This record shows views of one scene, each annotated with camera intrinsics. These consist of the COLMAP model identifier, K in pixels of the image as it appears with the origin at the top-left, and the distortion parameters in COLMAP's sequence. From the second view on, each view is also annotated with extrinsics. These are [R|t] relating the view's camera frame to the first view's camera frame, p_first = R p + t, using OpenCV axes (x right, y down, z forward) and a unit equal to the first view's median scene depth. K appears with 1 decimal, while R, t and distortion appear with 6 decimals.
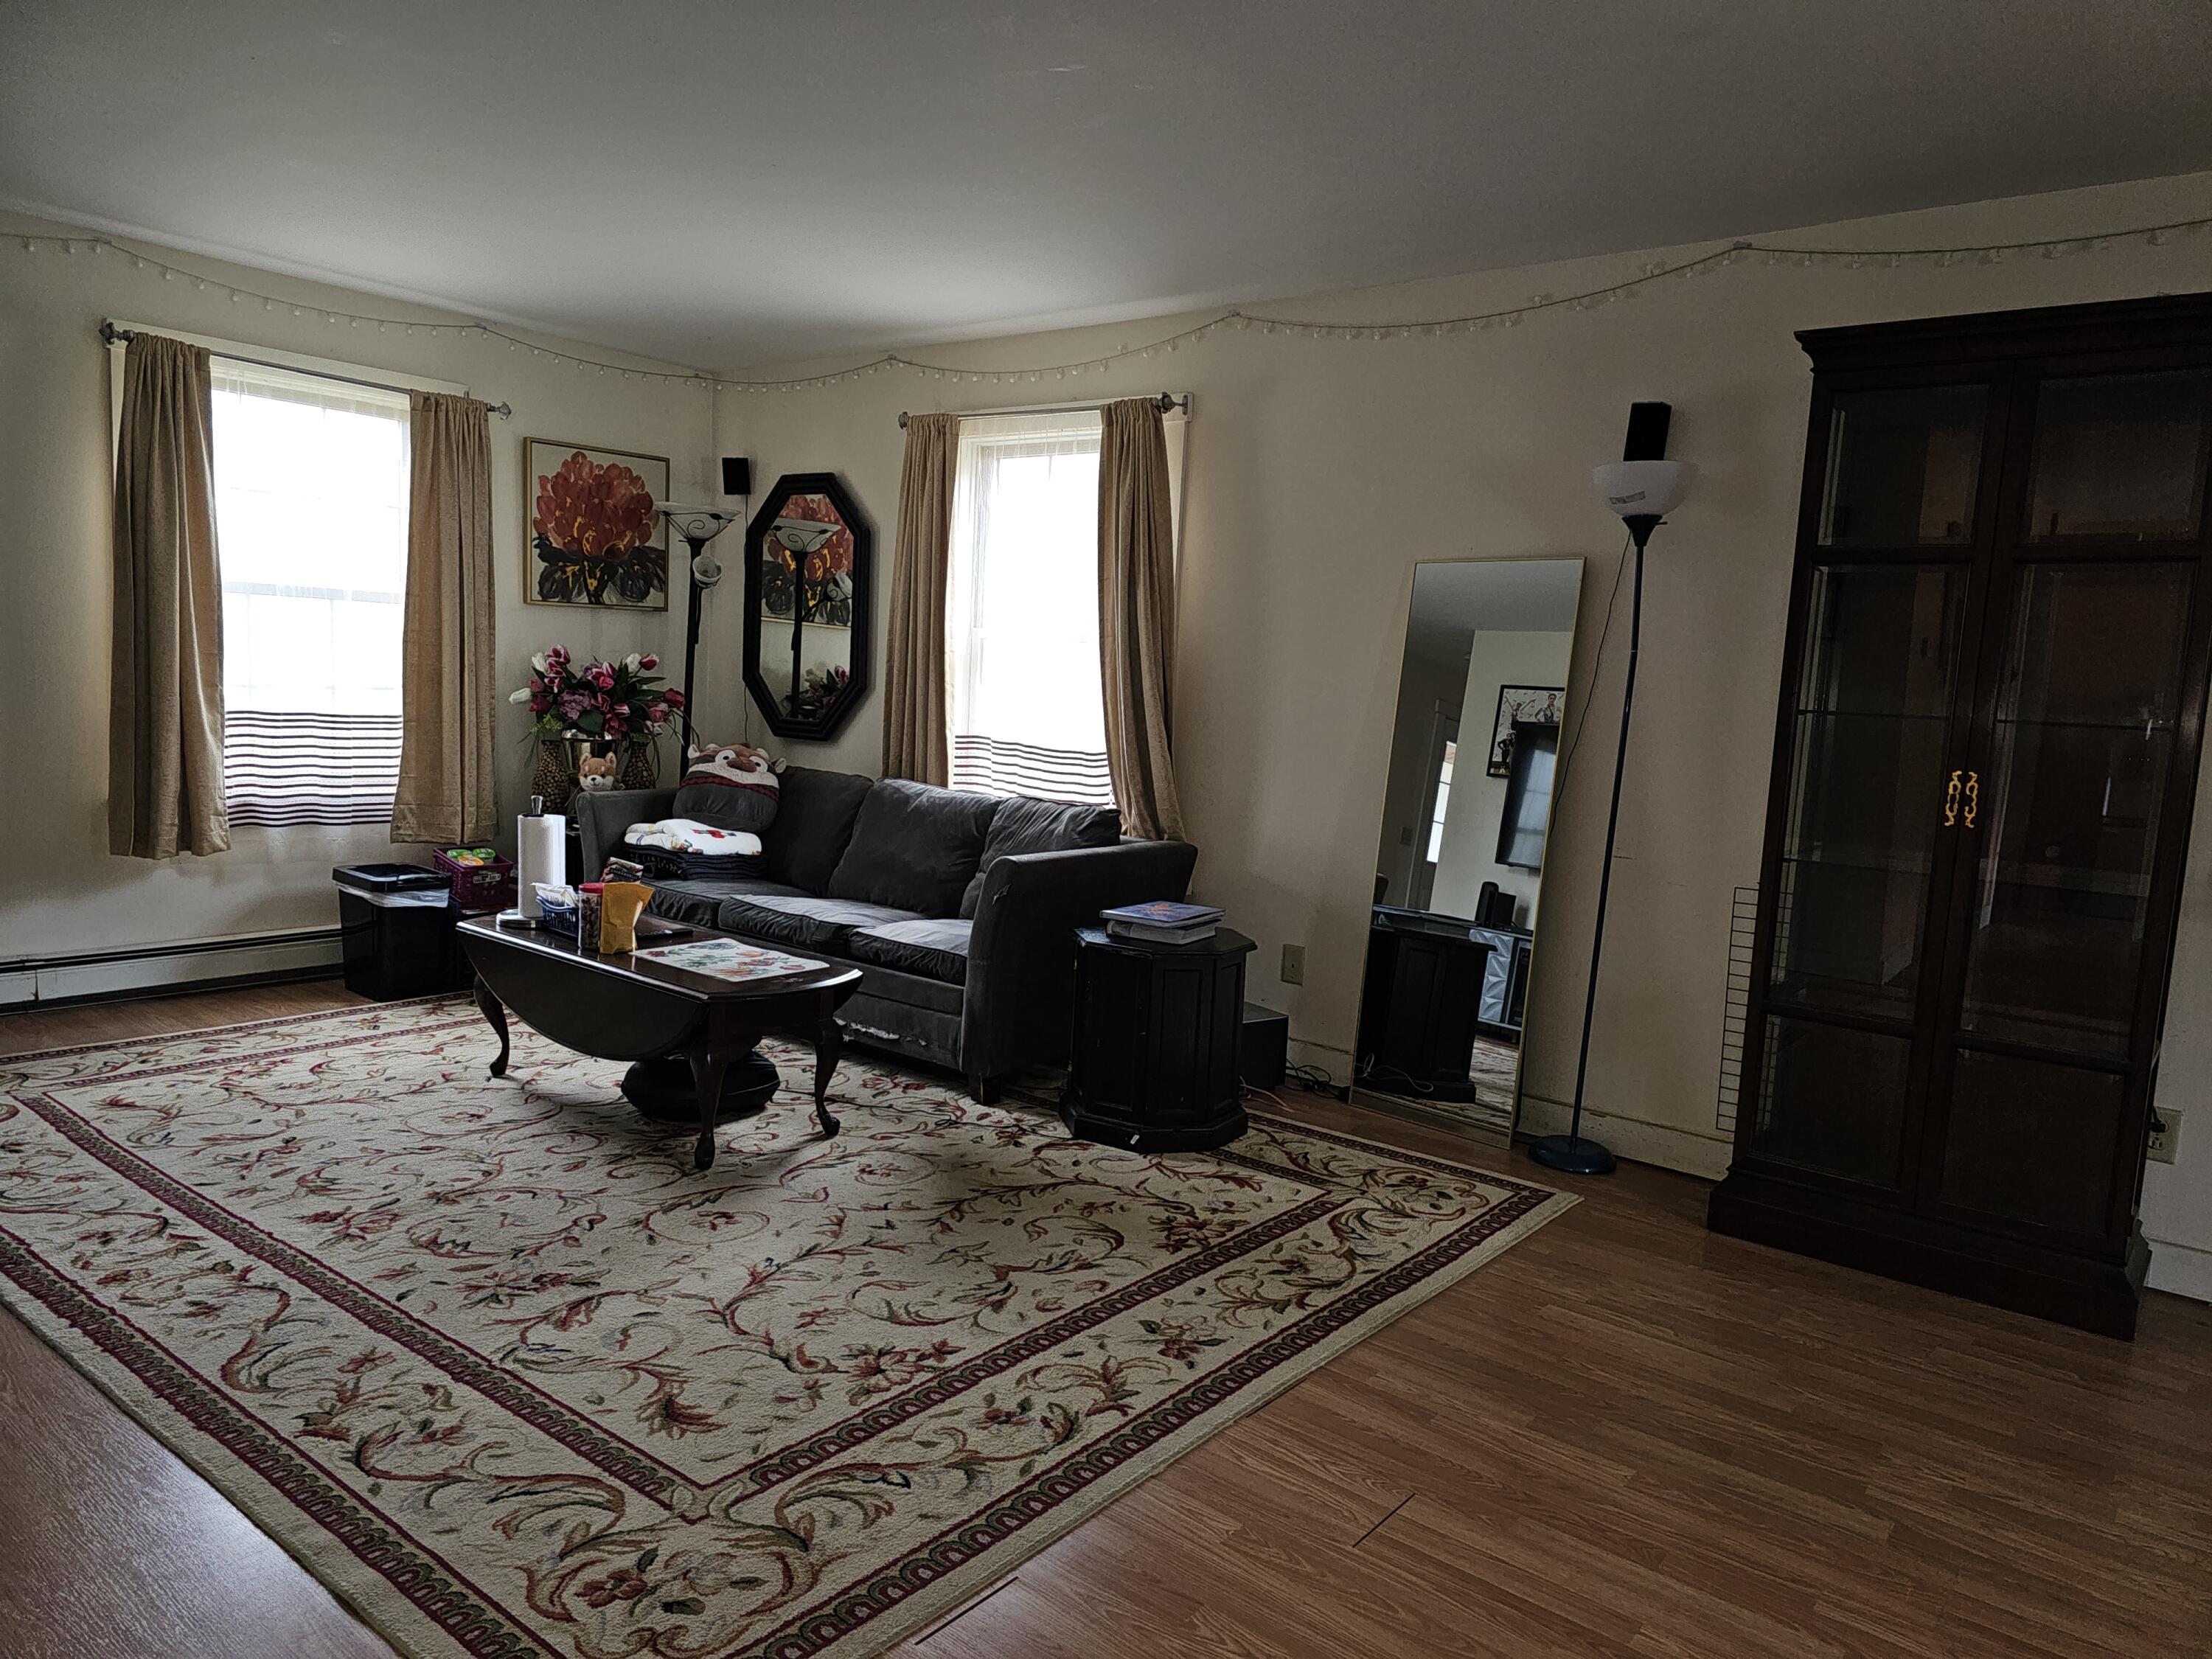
lens RADIAL K [[1506.7, 0, 1097.8], [0, 1506.7, 833.1], [0, 0, 1]] dist [0.069168, -0.064530]
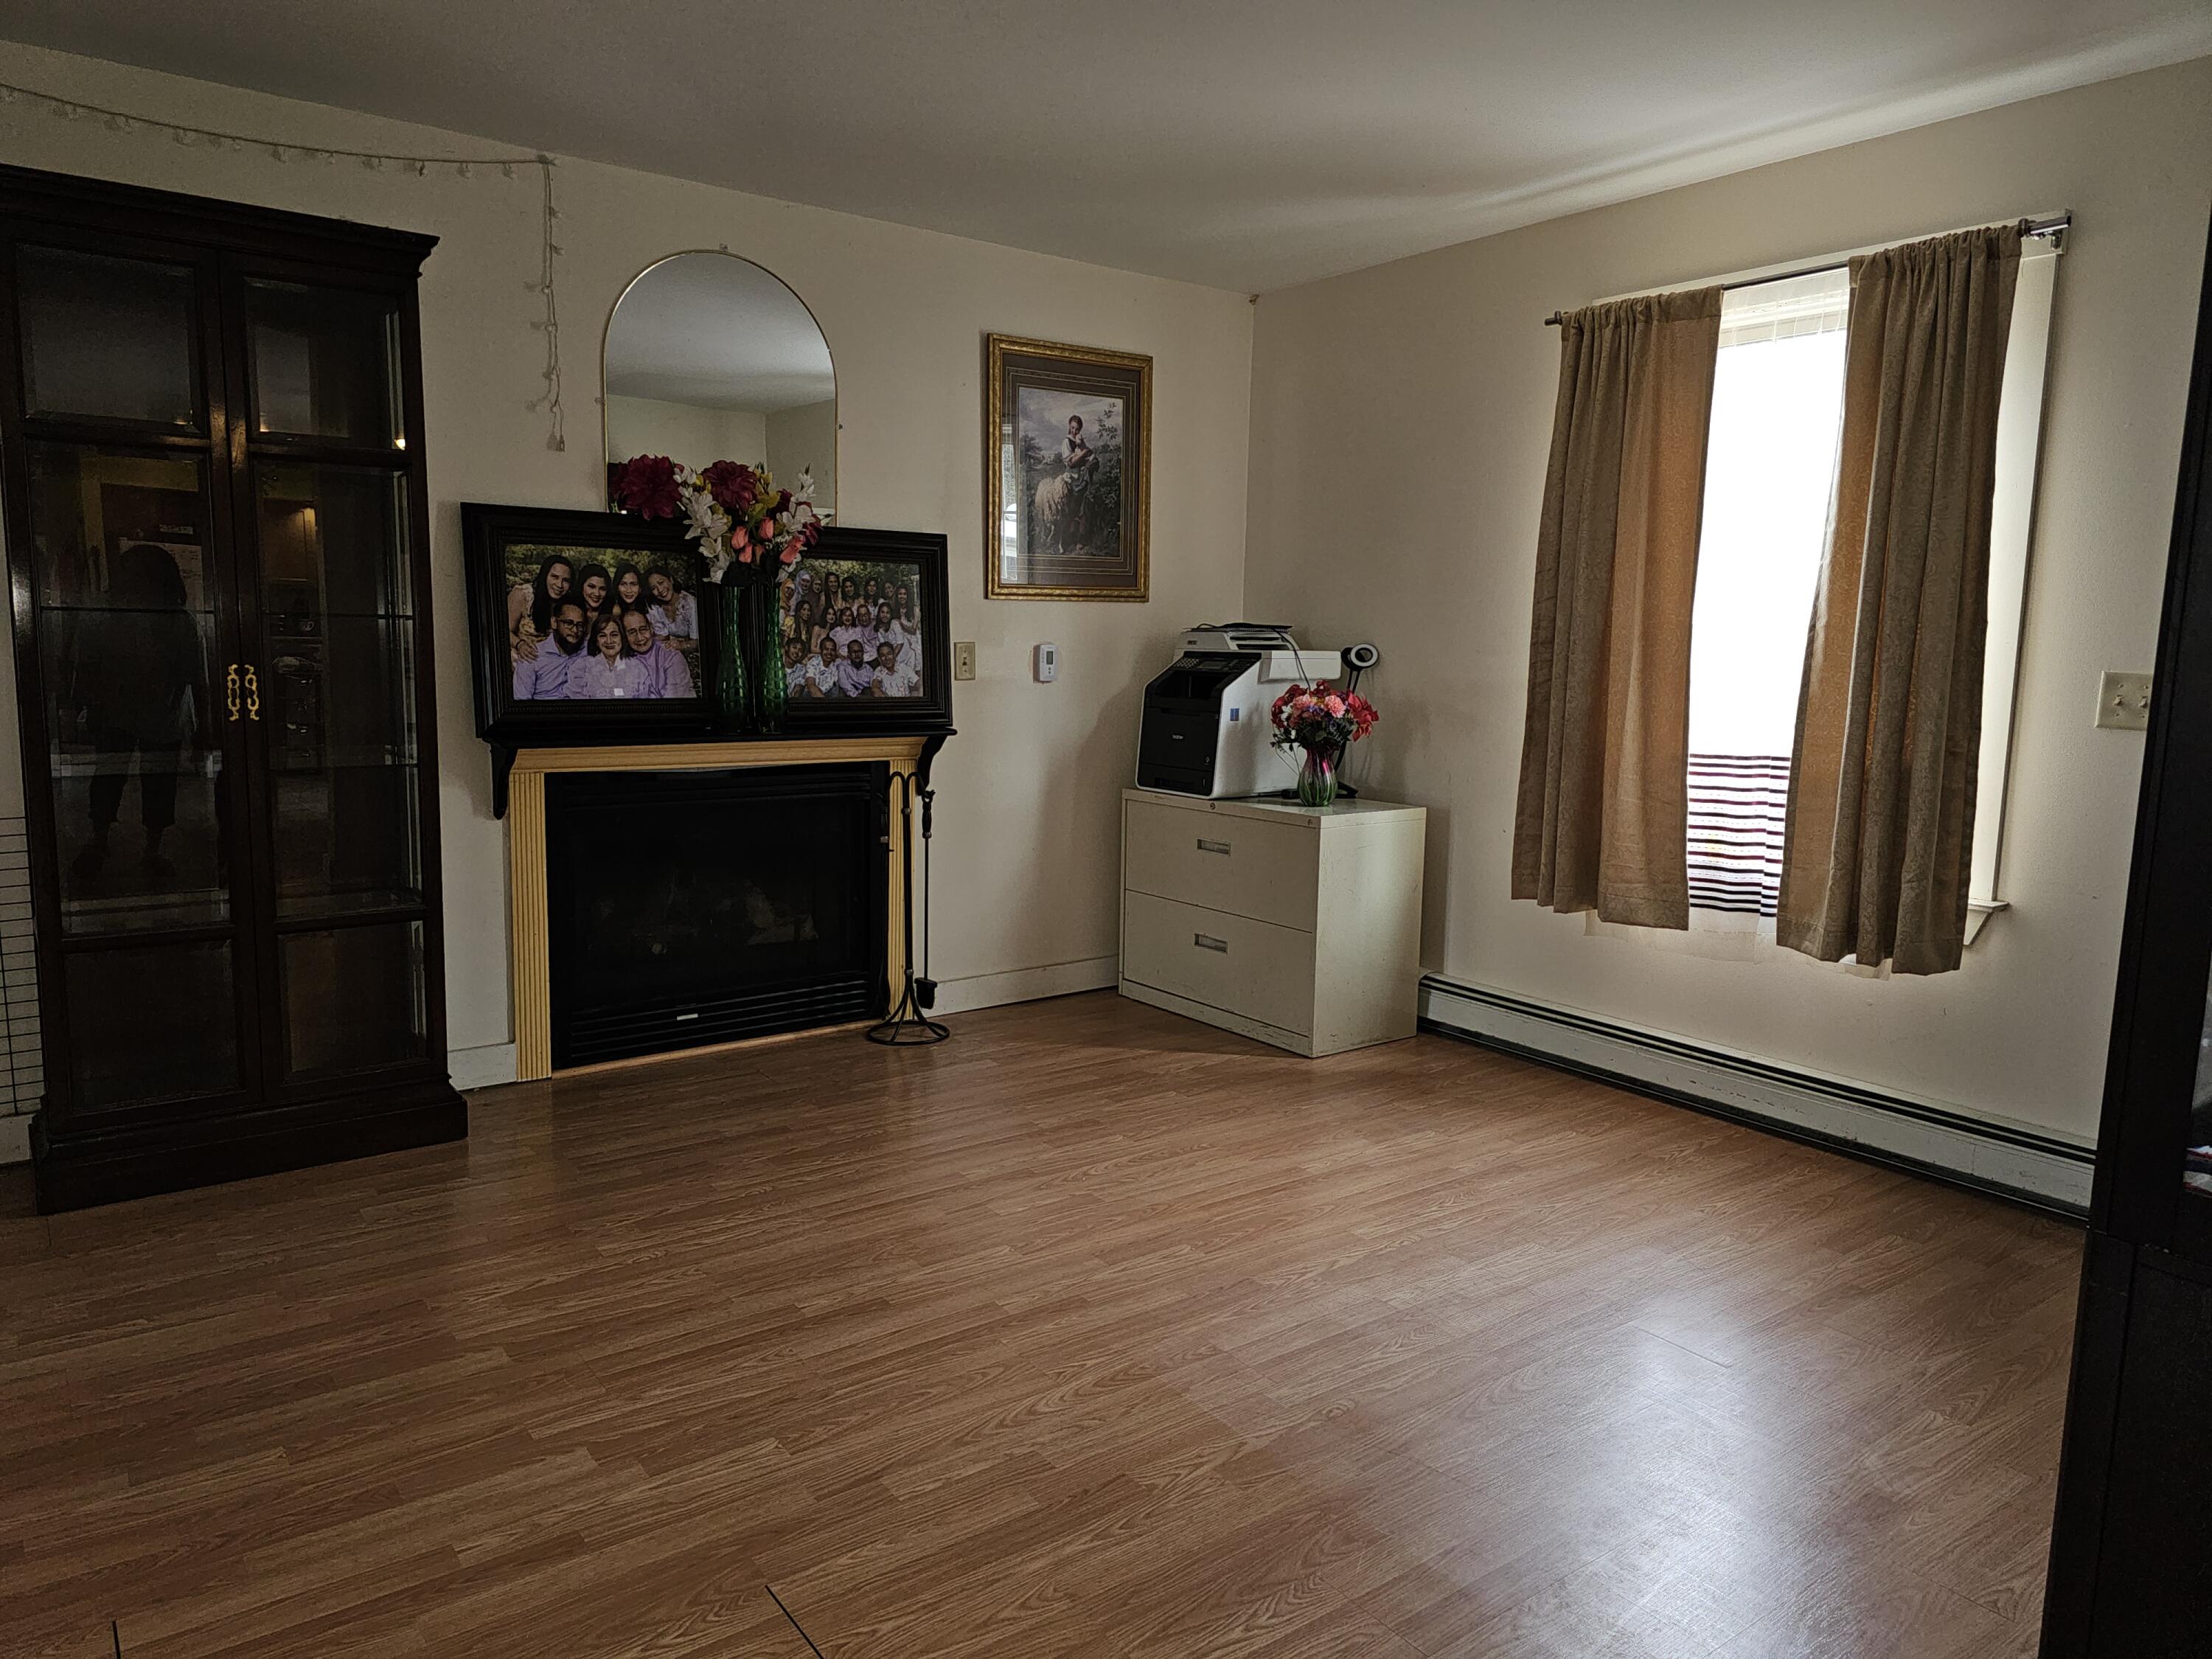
lens RADIAL K [[1506.7, 0, 1097.8], [0, 1506.7, 833.1], [0, 0, 1]] dist [0.069168, -0.064530]
pose [[0.262476, -0.185774, 0.946887, -0.260915], [0.104662, 0.980984, 0.163451, -0.037981], [-0.959246, 0.056201, 0.276928, 0.194818]]
